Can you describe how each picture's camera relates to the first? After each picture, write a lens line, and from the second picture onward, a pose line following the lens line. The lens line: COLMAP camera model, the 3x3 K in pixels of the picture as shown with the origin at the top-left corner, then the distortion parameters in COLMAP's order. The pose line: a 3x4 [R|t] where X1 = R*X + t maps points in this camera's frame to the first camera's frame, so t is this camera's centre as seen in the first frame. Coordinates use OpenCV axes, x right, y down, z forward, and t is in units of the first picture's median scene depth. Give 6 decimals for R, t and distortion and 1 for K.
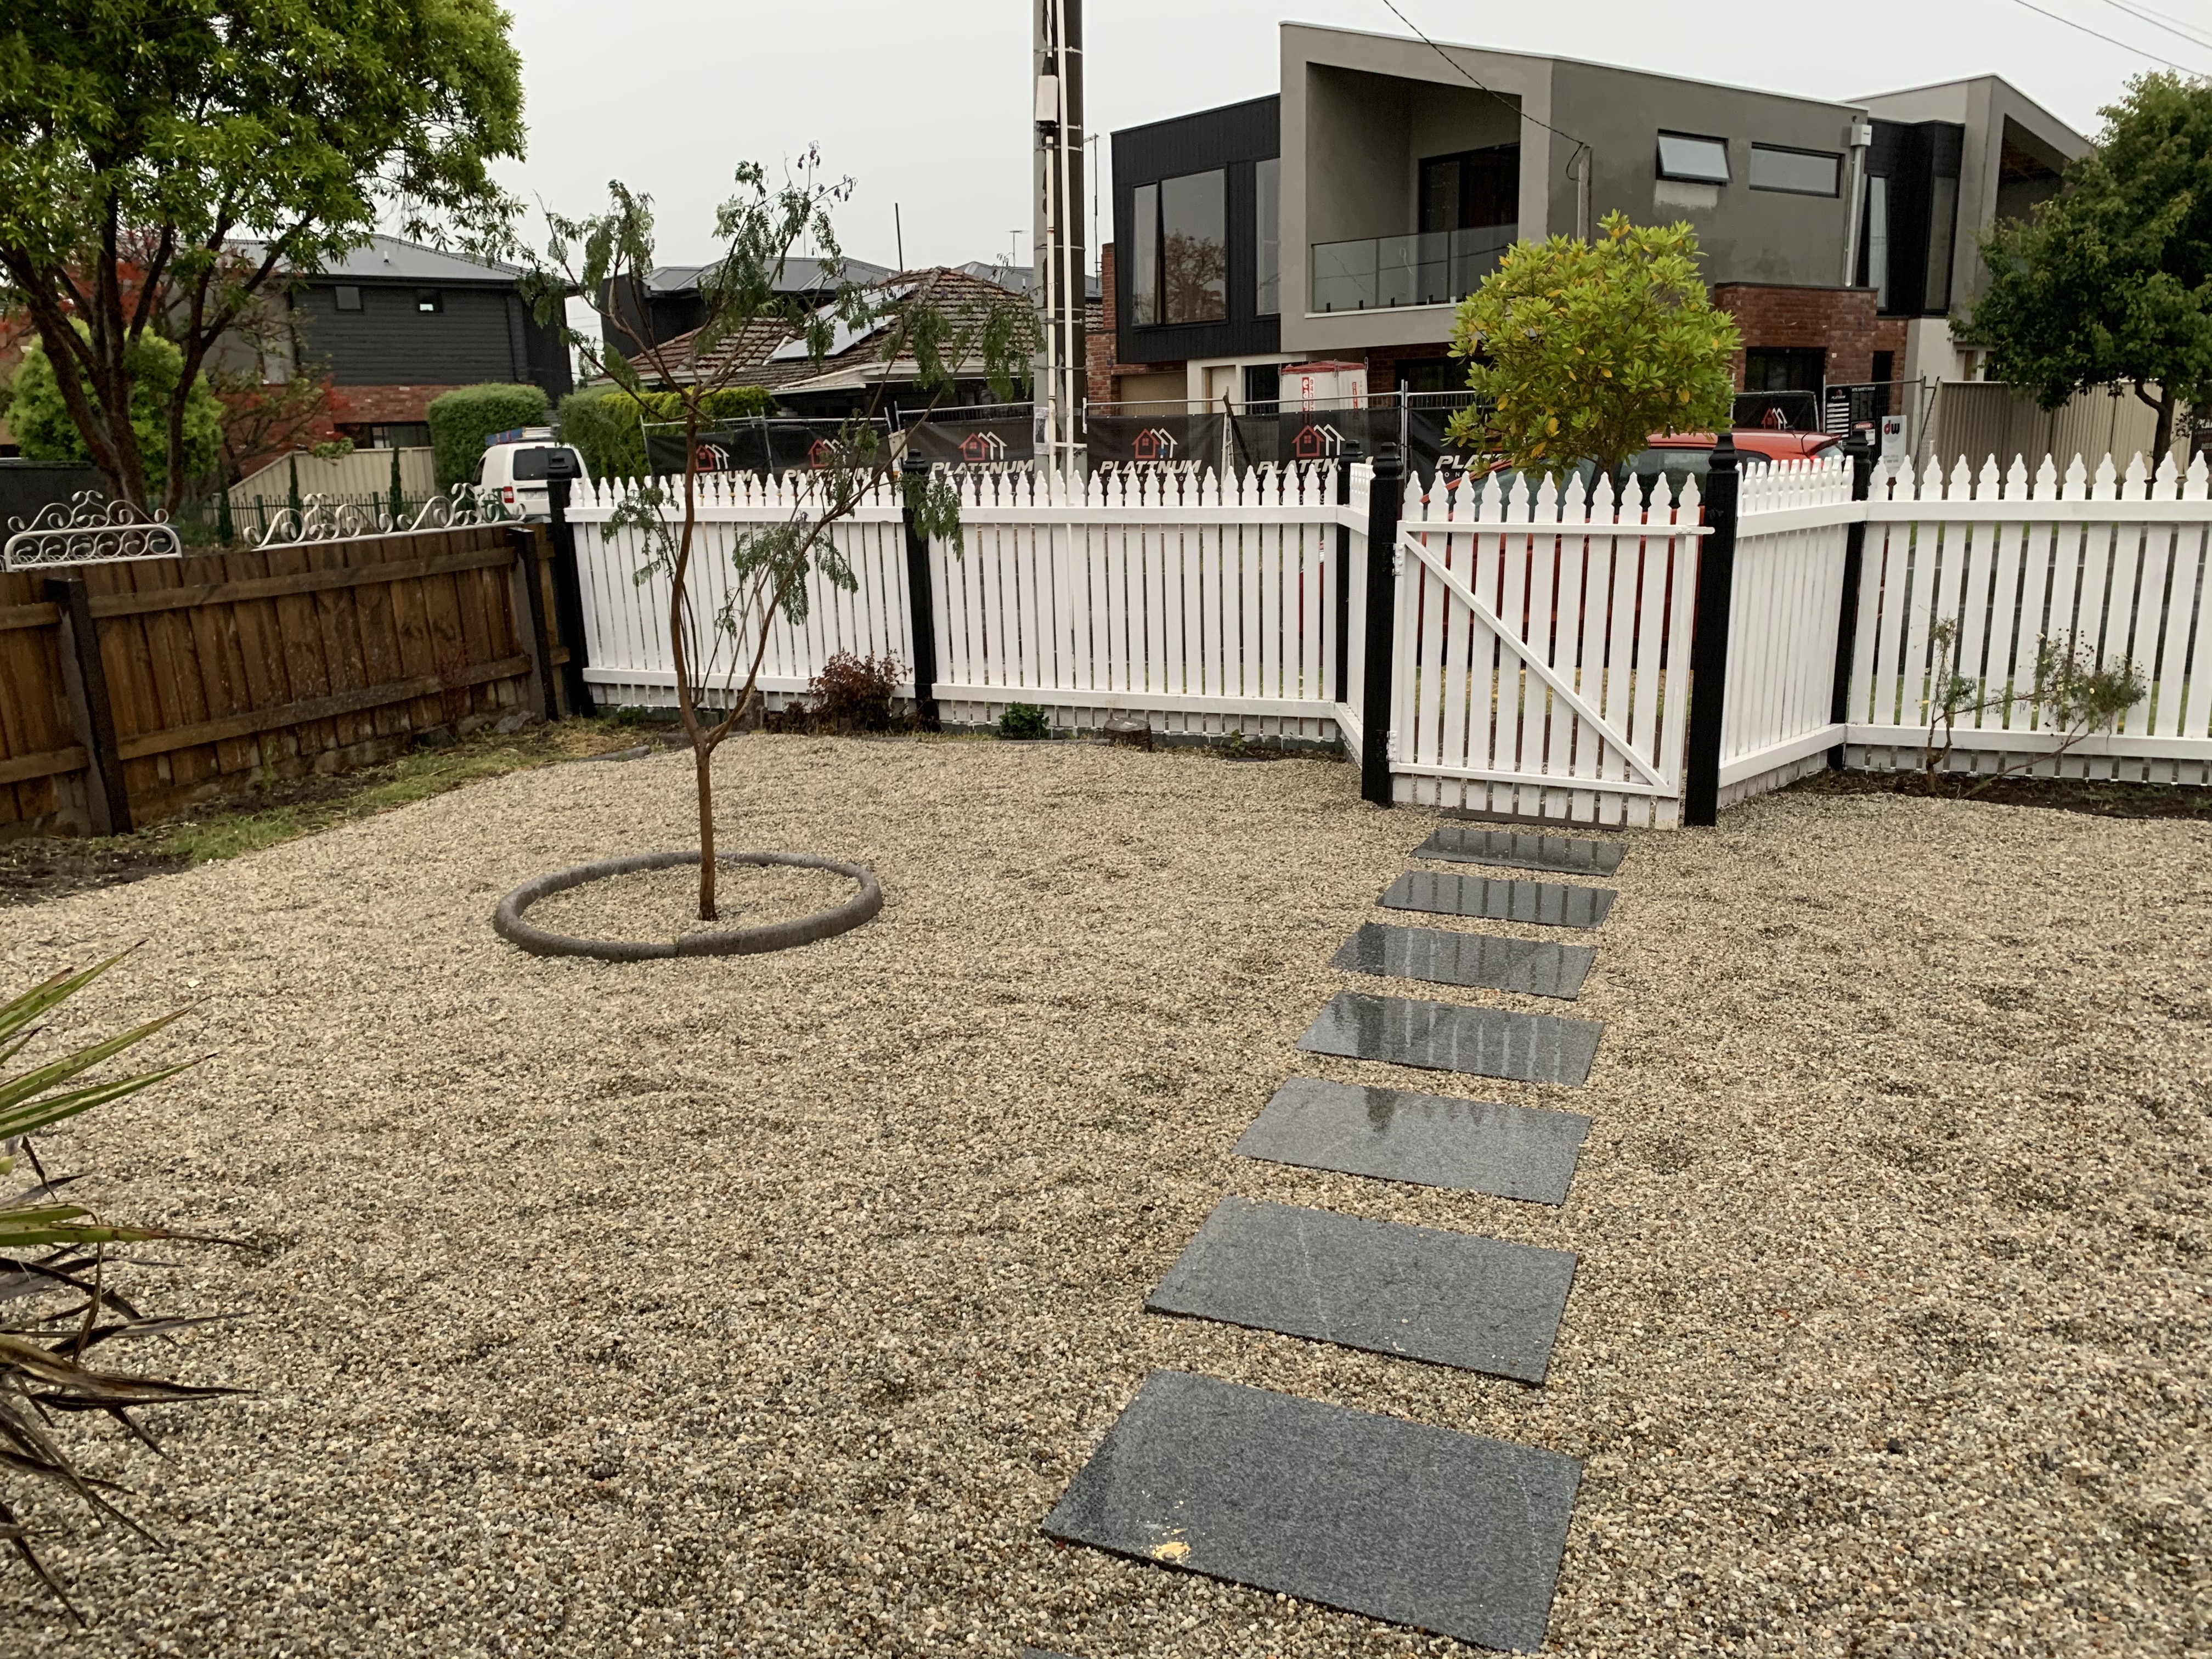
lens RADIAL K [[1650.5, 0, 1117.5], [0, 1650.5, 825.5], [0, 0, 1]] dist [0.144679, -0.326915]
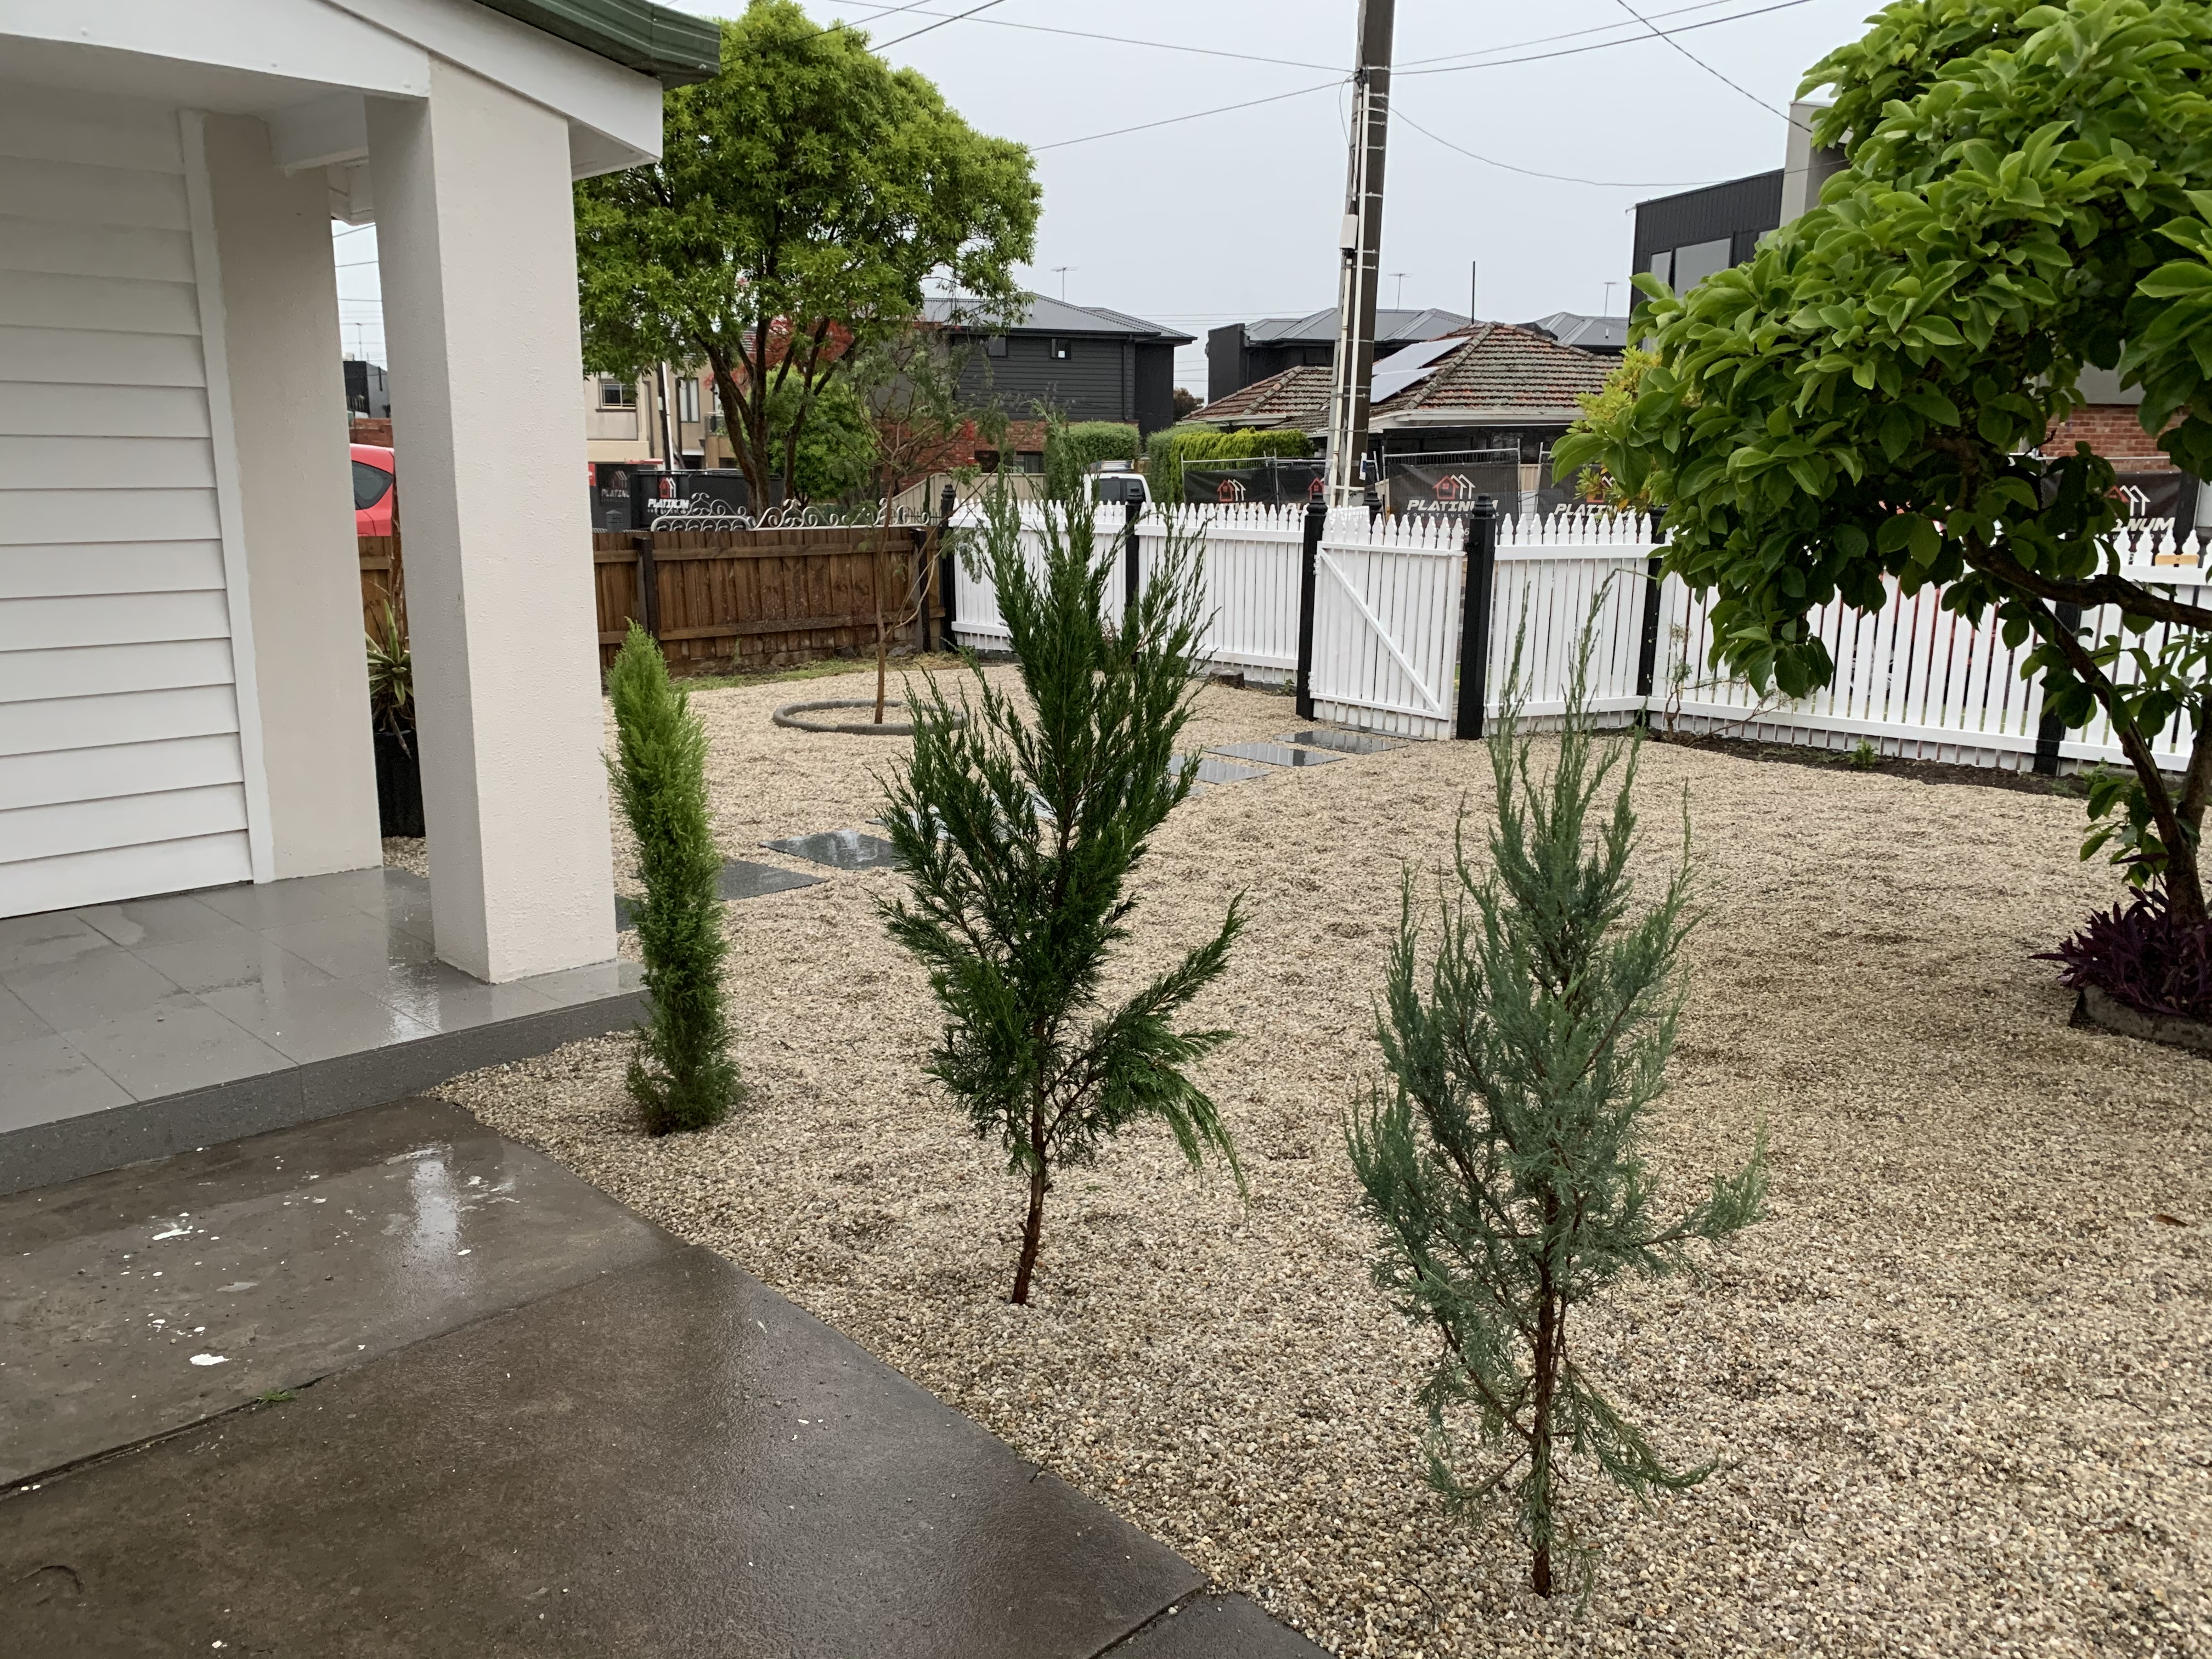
lens RADIAL K [[1650.5, 0, 1117.5], [0, 1650.5, 825.5], [0, 0, 1]] dist [0.144679, -0.326915]
pose [[0.930780, 0.109726, -0.348725, 0.302107], [-0.116824, 0.993152, 0.000678, 0.059580], [0.346411, 0.040109, 0.937225, -0.299760]]
